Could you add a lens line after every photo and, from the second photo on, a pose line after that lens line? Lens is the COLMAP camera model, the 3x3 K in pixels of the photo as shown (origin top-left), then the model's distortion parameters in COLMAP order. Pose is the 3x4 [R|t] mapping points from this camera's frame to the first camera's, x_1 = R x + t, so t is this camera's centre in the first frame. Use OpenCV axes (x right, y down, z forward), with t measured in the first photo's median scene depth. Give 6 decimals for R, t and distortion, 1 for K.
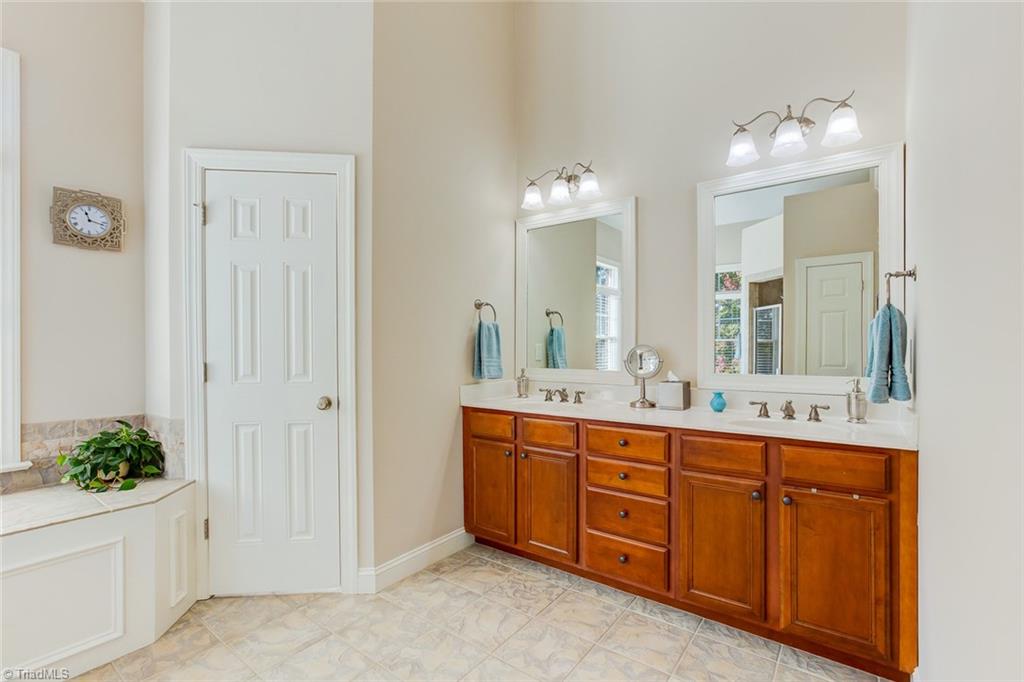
lens RADIAL K [[464.5, 0, 520.0], [0, 464.5, 346.1], [0, 0, 1]] dist [-0.020354, 0.007068]
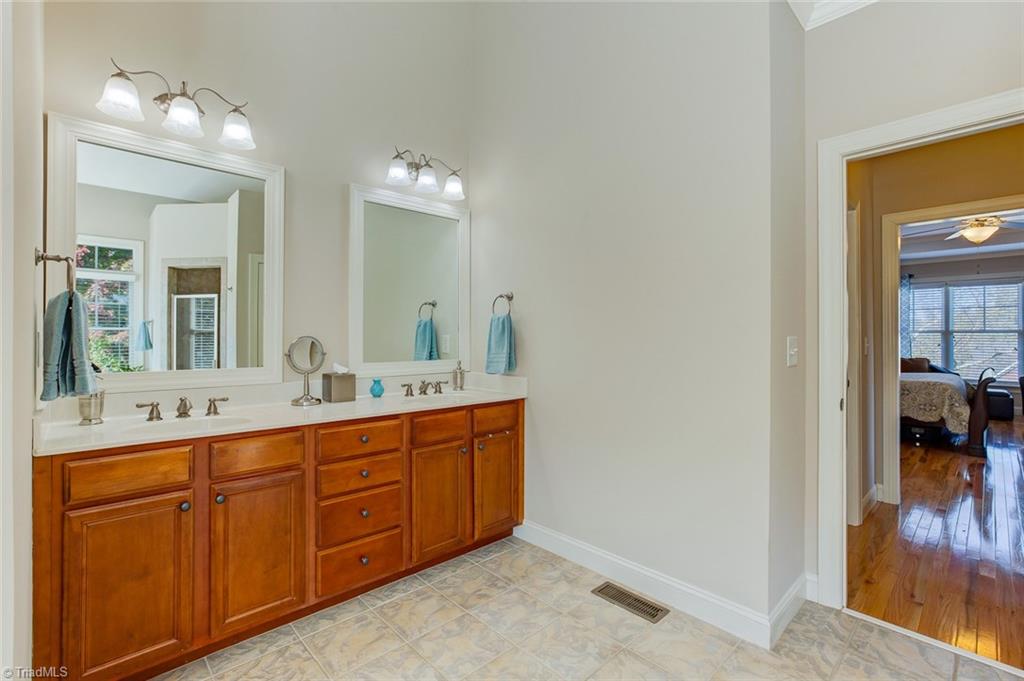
lens RADIAL K [[464.5, 0, 522.6], [0, 464.5, 340.0], [0, 0, 1]] dist [-0.020354, 0.007068]
pose [[0.152651, 0.005696, 0.988264, -0.614814], [-0.005524, 0.999973, -0.004910, 0.007866], [-0.988265, -0.004710, 0.152678, 0.491323]]
